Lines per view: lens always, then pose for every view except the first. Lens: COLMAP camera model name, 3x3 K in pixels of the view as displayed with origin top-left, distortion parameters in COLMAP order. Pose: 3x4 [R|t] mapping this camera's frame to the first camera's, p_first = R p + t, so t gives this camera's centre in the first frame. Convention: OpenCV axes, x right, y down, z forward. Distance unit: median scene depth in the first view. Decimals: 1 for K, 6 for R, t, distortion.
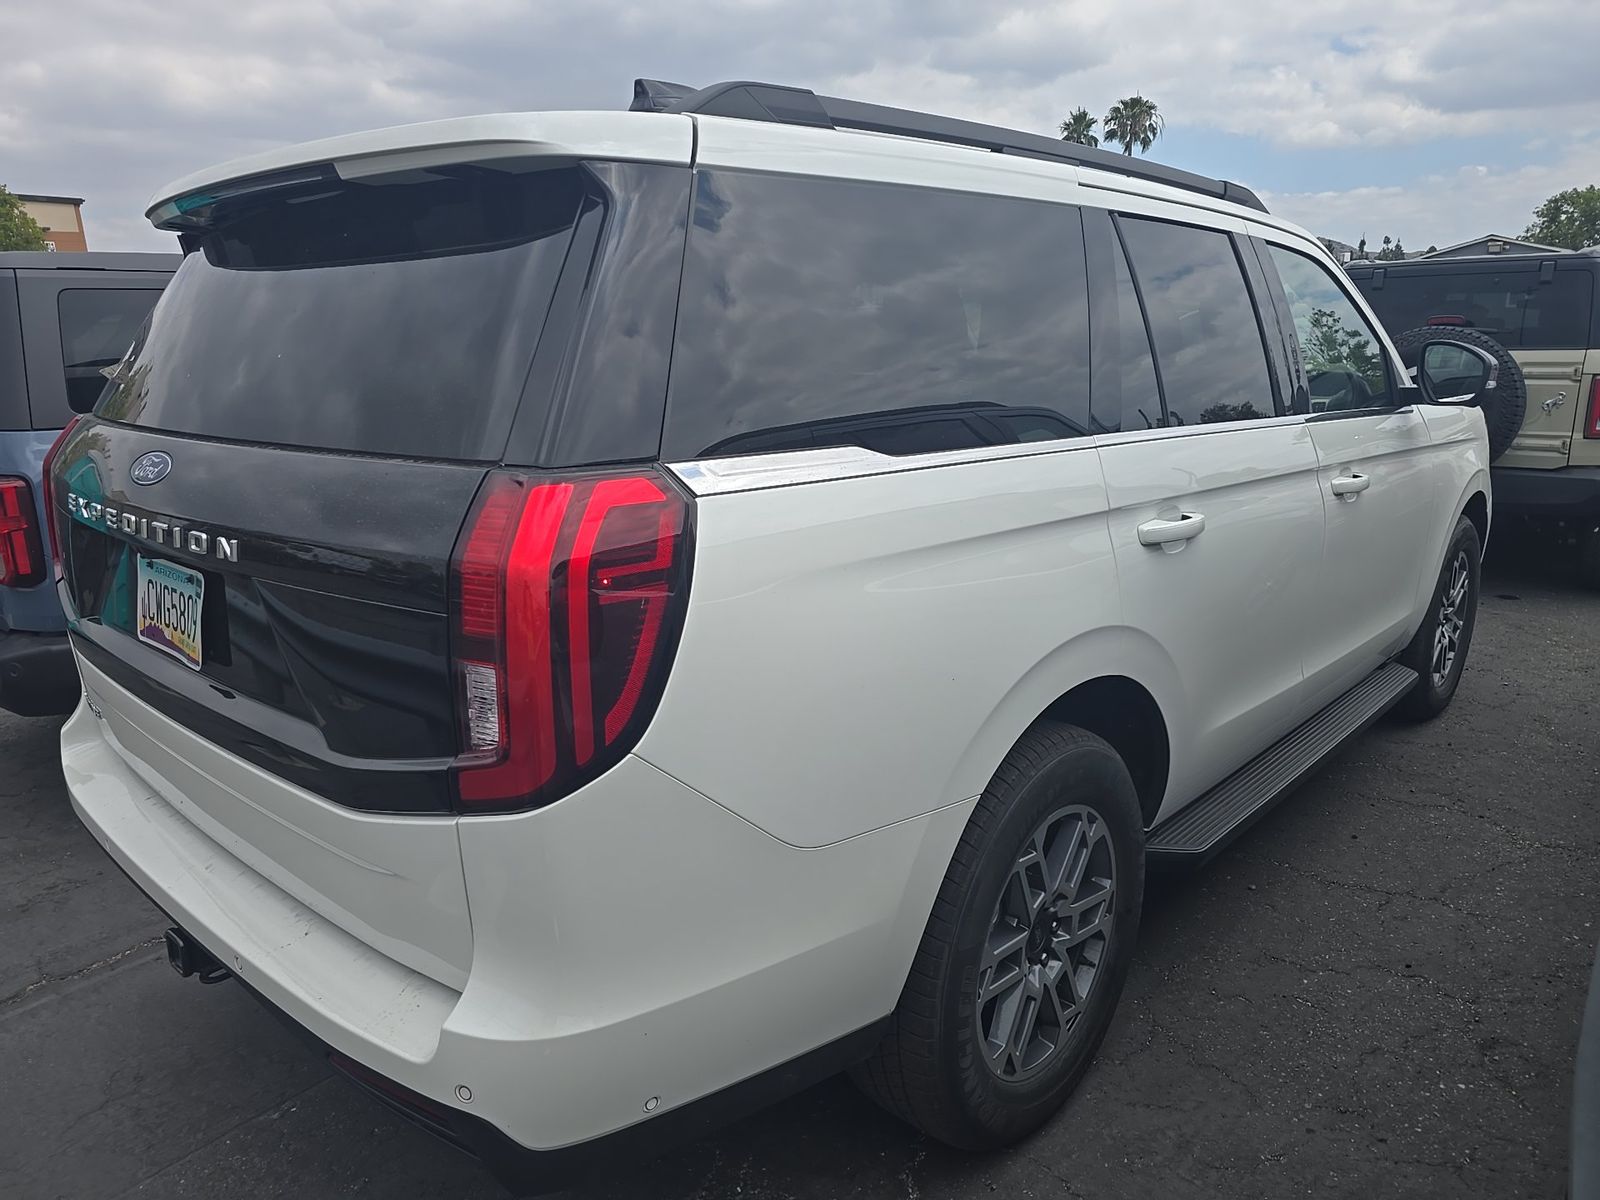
lens RADIAL K [[1078.0, 0, 794.2], [0, 1078.0, 641.7], [0, 0, 1]] dist [0.006074, -0.000806]
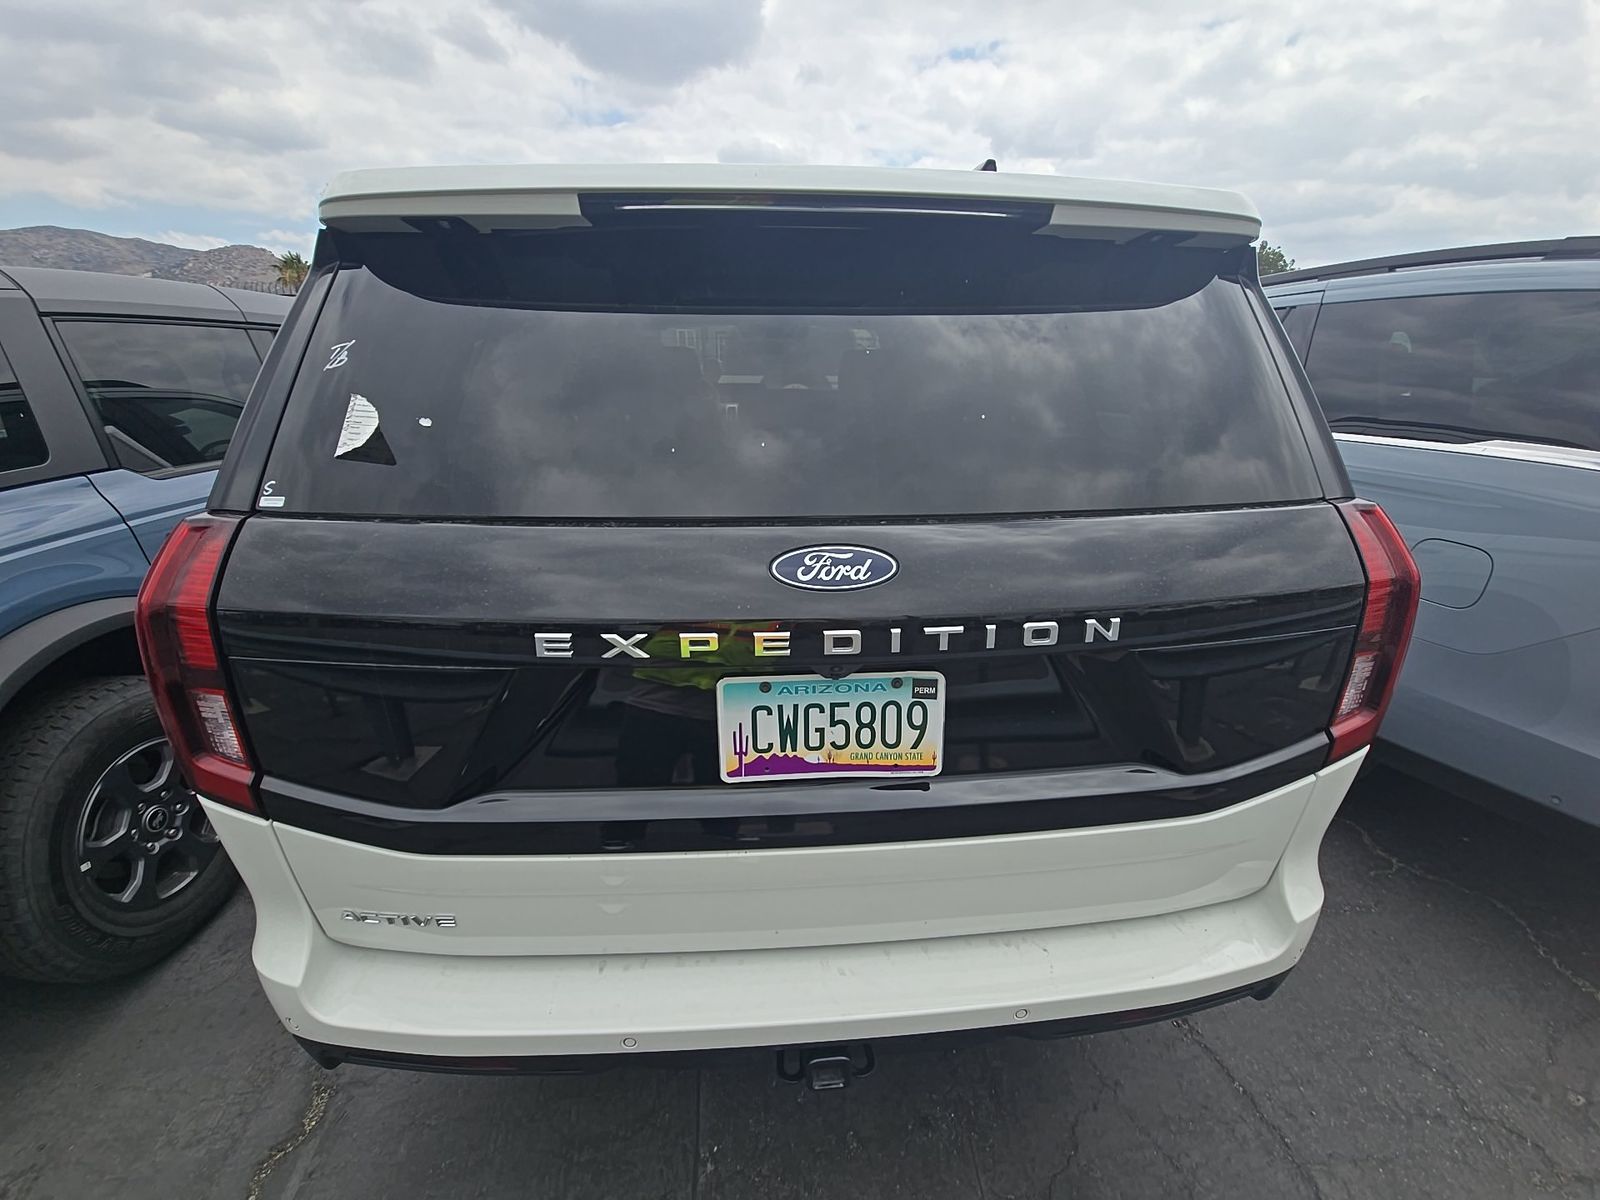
lens RADIAL K [[637.0, 0, 796.1], [0, 637.0, 624.4], [0, 0, 1]] dist [0.027303, -0.018752]
pose [[0.681825, -0.265162, 0.681765, -0.875484], [0.184350, 0.964194, 0.190643, -0.199869], [-0.707905, -0.004302, 0.706295, 0.635513]]
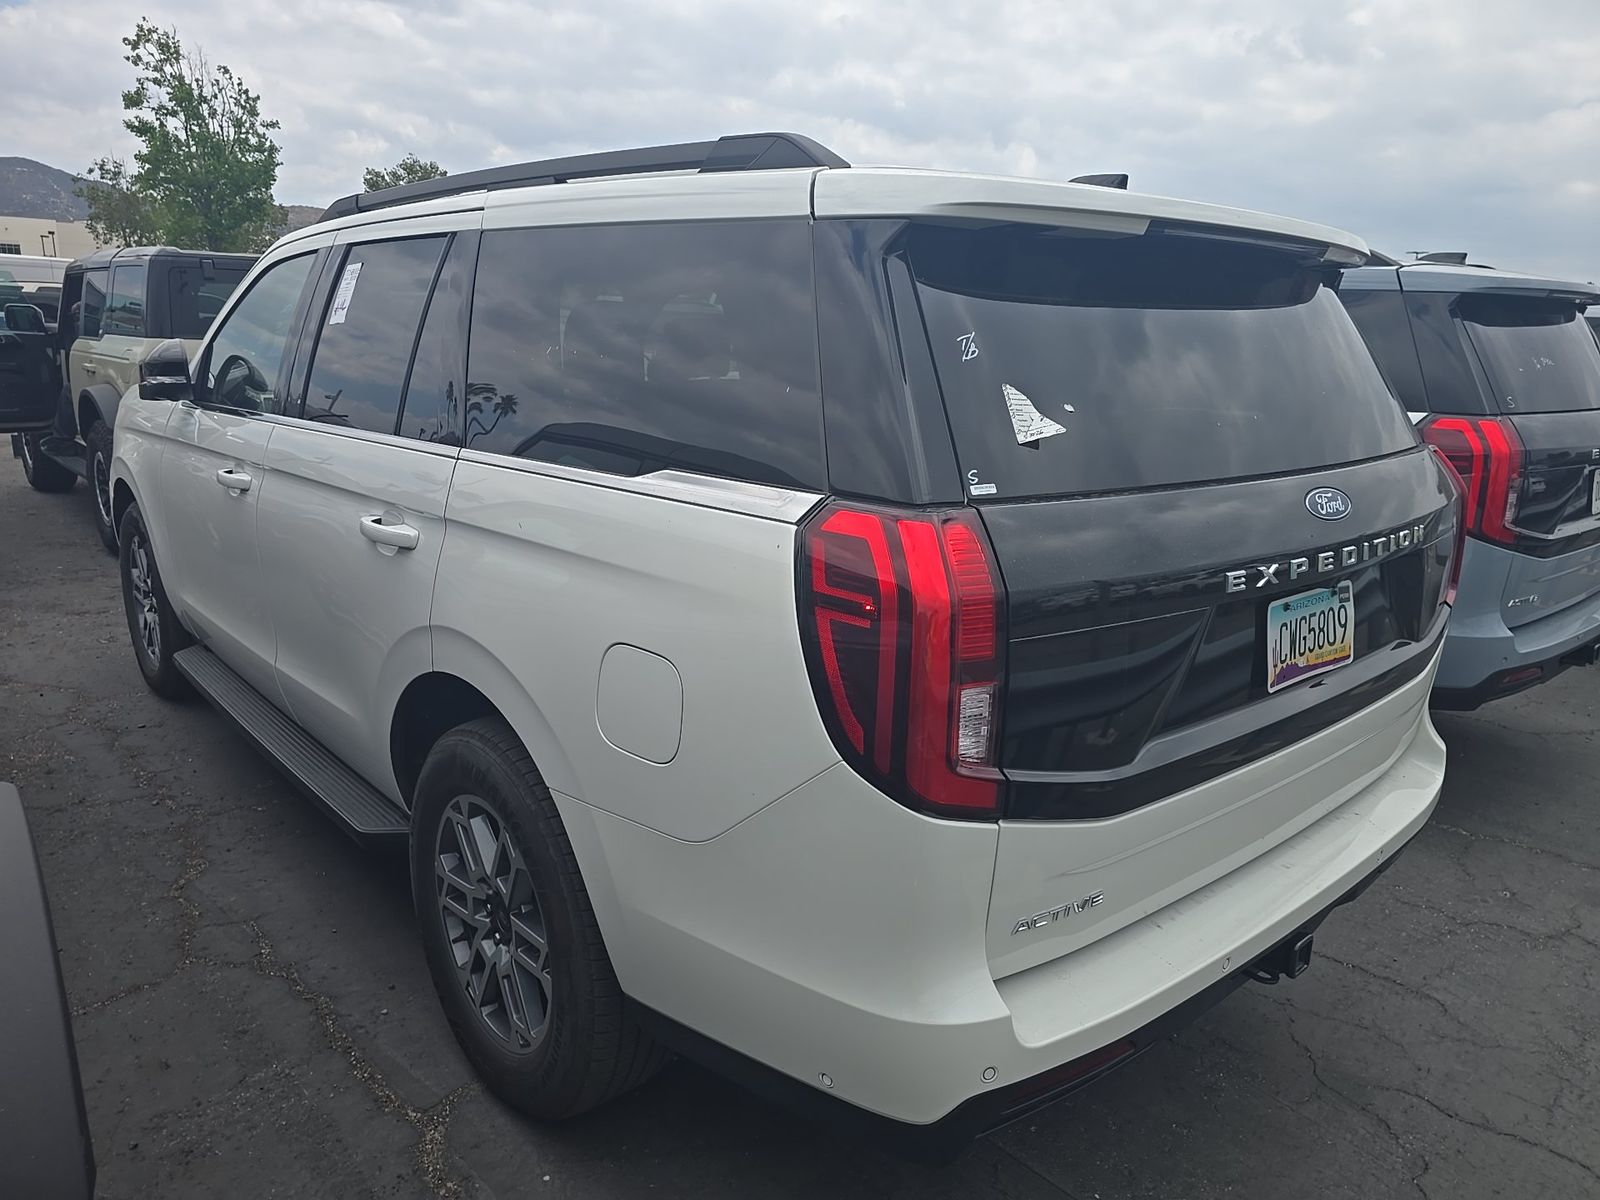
lens RADIAL K [[1078.0, 0, 794.2], [0, 1078.0, 641.7], [0, 0, 1]] dist [0.006074, -0.000806]
pose [[0.110847, -0.262904, 0.958433, -1.587374], [0.238840, 0.943161, 0.231092, -0.375570], [-0.964711, 0.203296, 0.167339, 1.256395]]
